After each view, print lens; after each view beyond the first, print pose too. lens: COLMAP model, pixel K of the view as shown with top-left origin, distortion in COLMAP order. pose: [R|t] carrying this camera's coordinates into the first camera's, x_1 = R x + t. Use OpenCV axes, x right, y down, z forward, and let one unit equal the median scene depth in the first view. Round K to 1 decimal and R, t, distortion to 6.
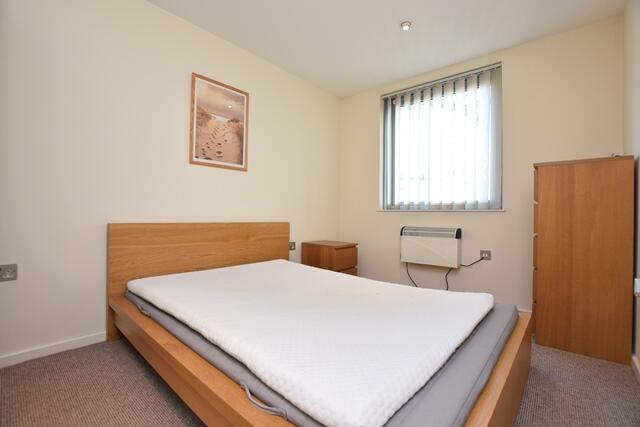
lens RADIAL K [[285.4, 0, 322.1], [0, 285.4, 210.6], [0, 0, 1]] dist [-0.001091, 0.000032]
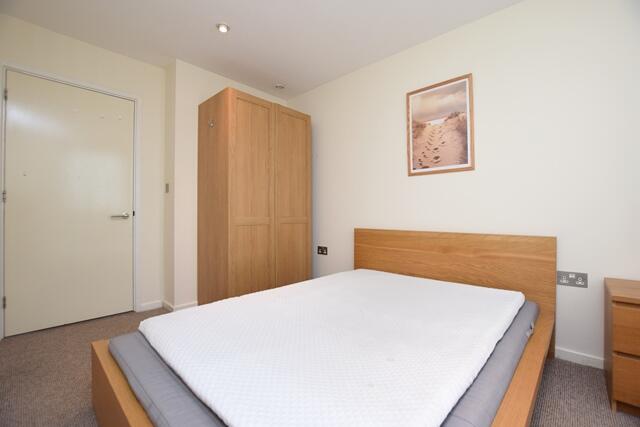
lens RADIAL K [[285.4, 0, 322.3], [0, 285.4, 217.9], [0, 0, 1]] dist [-0.001091, 0.000032]
pose [[0.003115, -0.017775, -0.999837, 0.579262], [0.003911, 0.999835, -0.017763, 0.011436], [0.999988, -0.003855, 0.003184, 0.613823]]
